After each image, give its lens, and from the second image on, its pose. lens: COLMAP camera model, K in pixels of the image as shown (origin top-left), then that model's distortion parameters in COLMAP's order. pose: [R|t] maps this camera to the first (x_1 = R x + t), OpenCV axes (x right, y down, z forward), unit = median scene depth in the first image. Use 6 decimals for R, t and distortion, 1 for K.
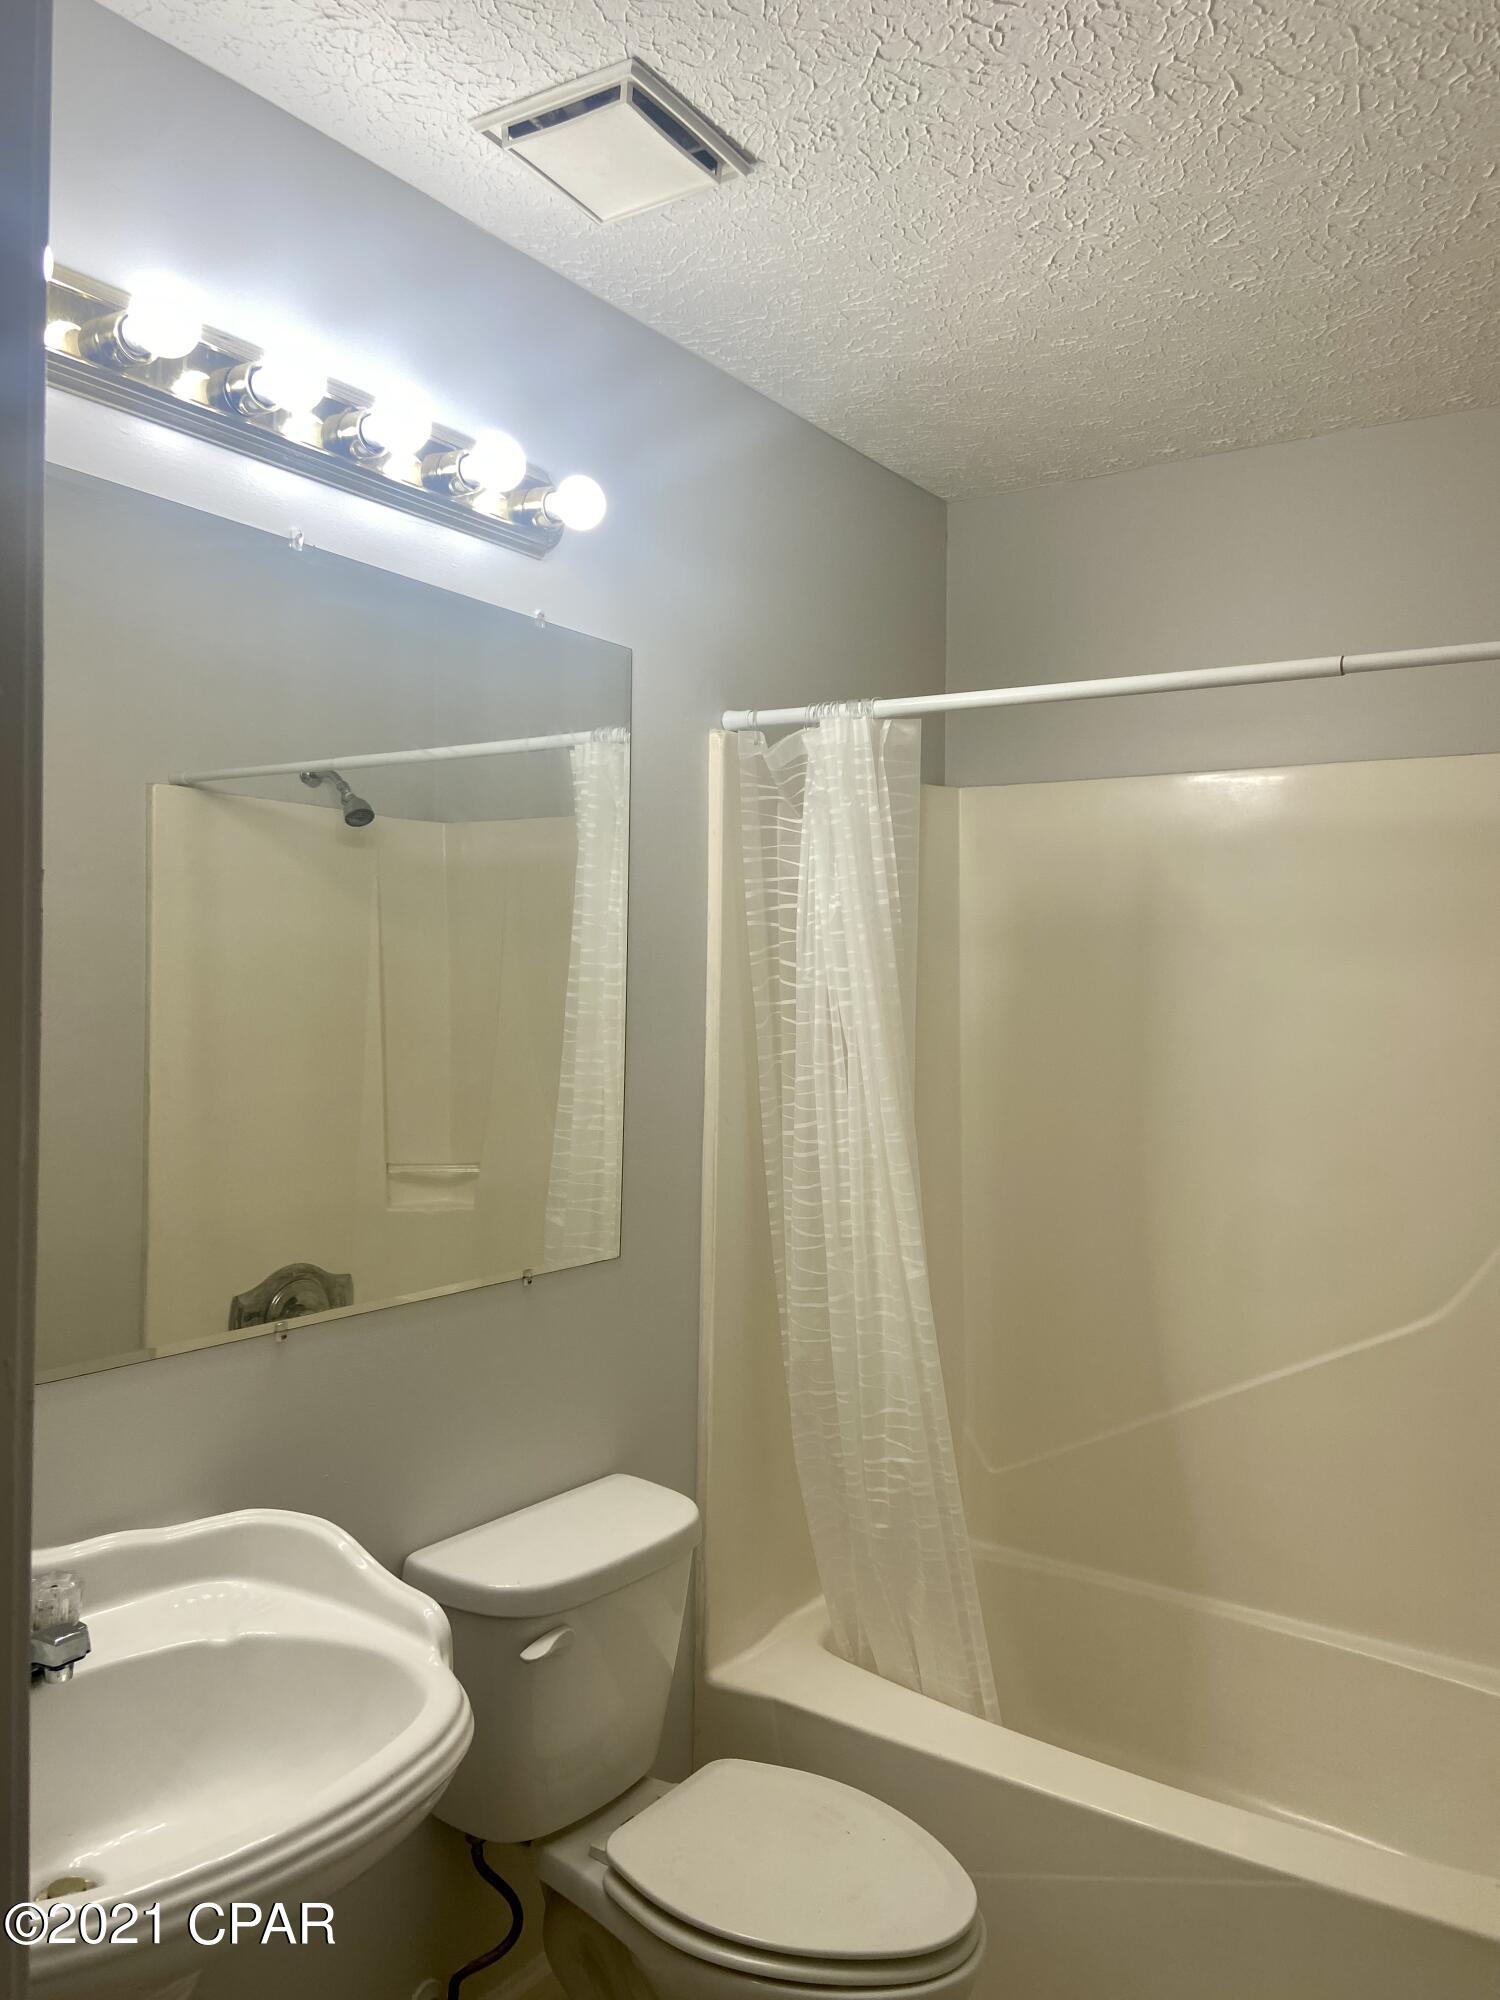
lens RADIAL K [[1502.2, 0, 783.4], [0, 1502.2, 1006.6], [0, 0, 1]] dist [0.112309, -0.142297]
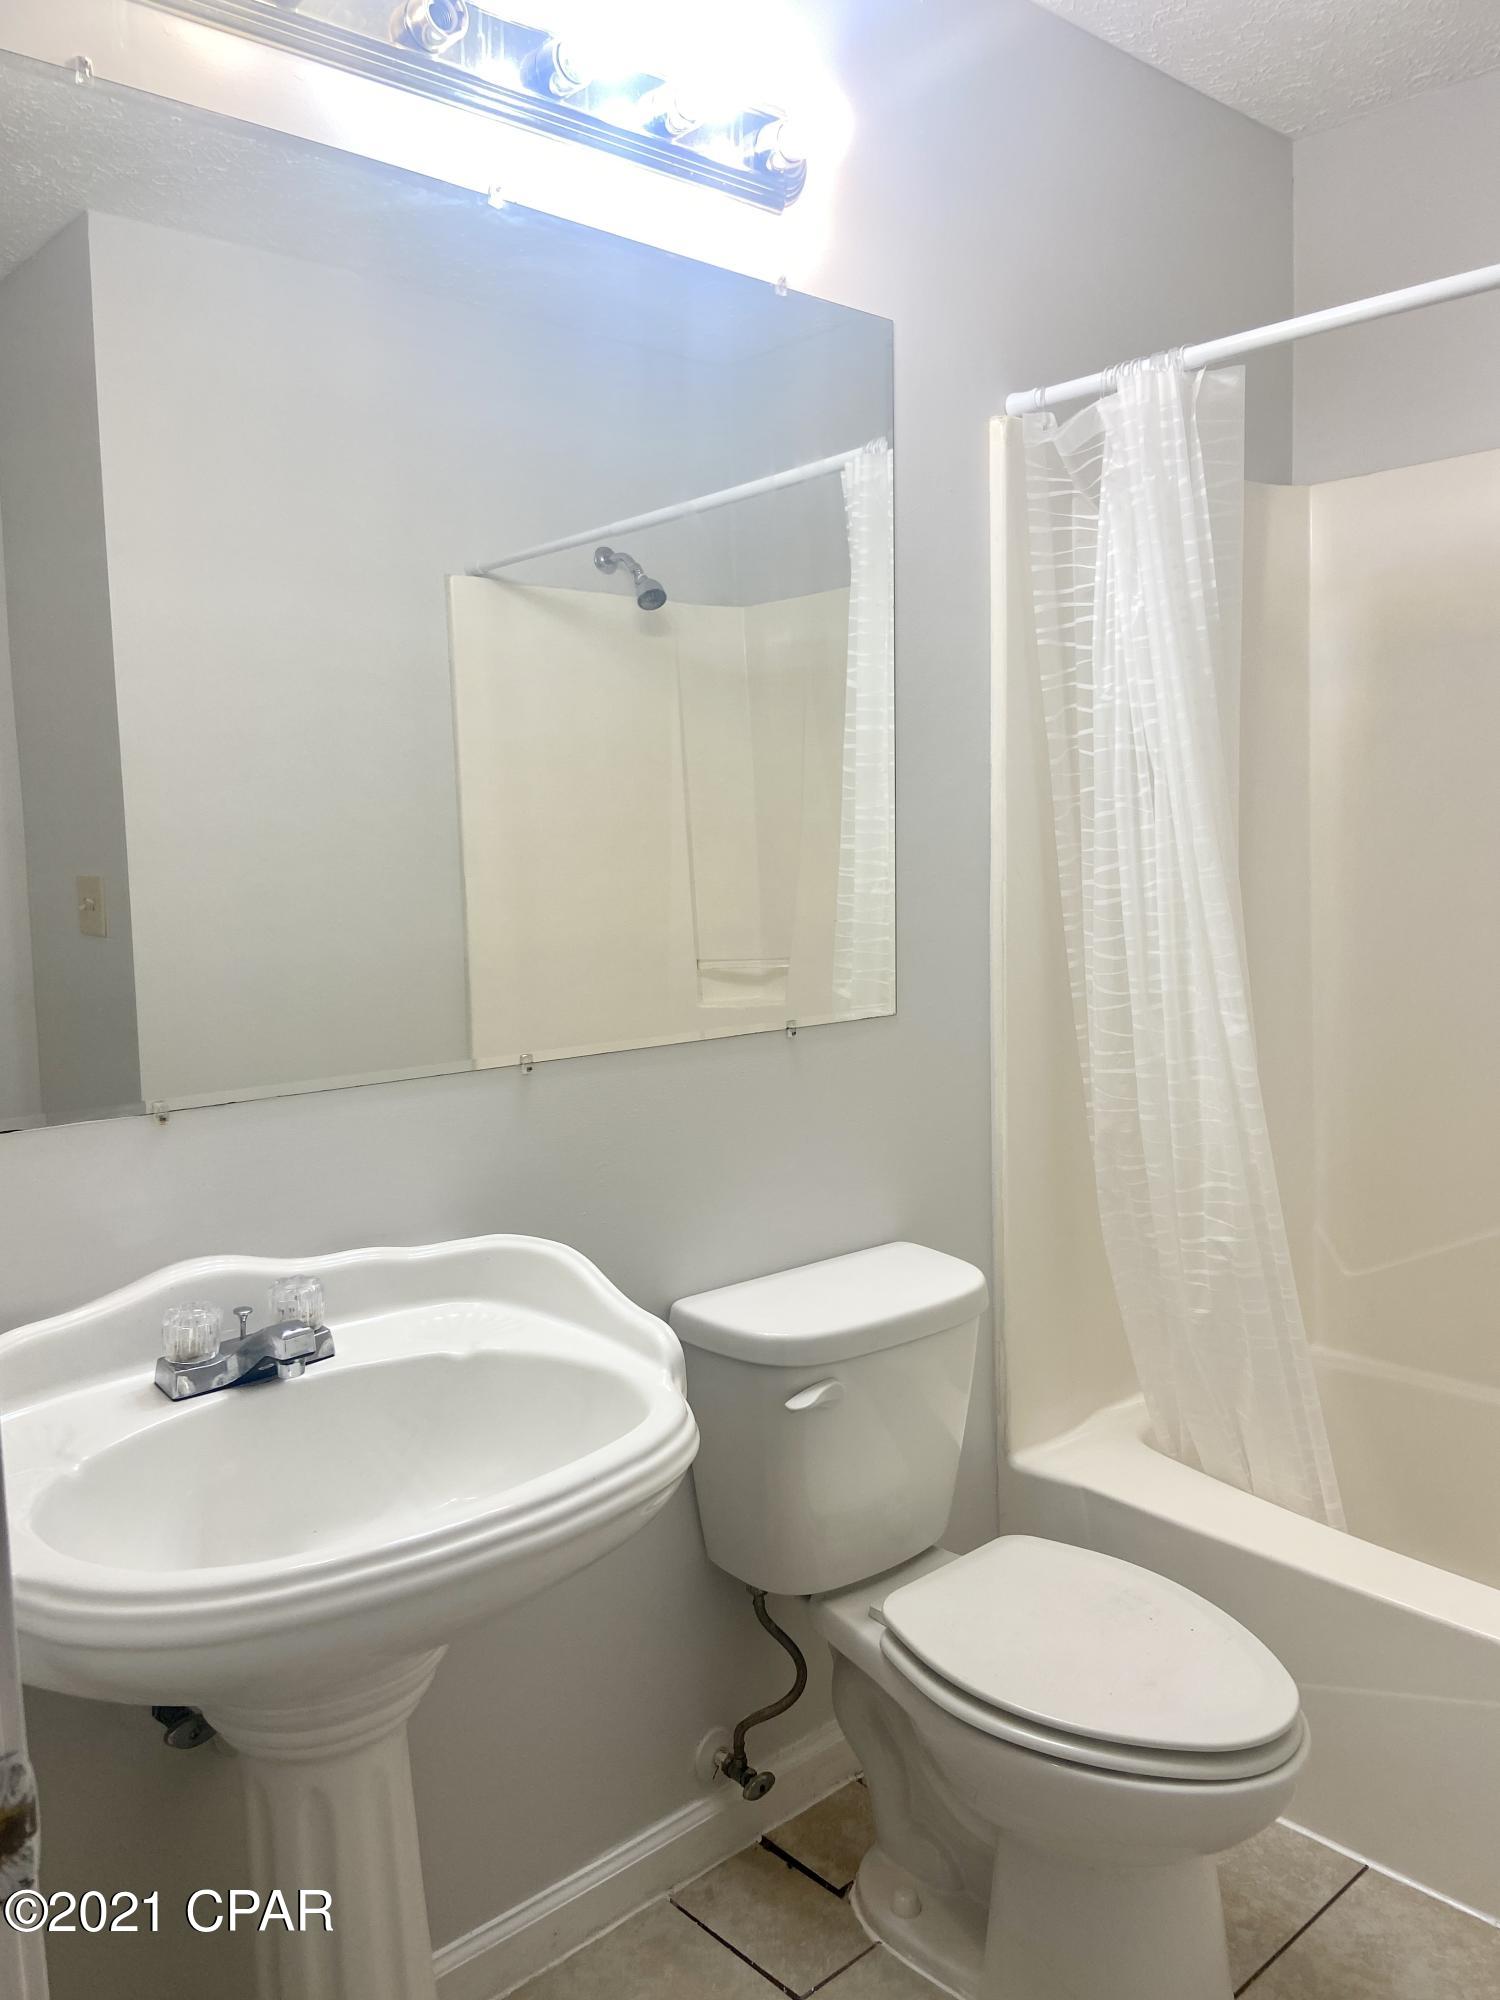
lens RADIAL K [[1502.2, 0, 757.0], [0, 1502.2, 1007.7], [0, 0, 1]] dist [0.112309, -0.142297]
pose [[0.966914, -0.013645, -0.254738, 0.042223], [0.037819, 0.995201, 0.090243, 0.073955], [0.252284, -0.096891, 0.962790, 0.090339]]
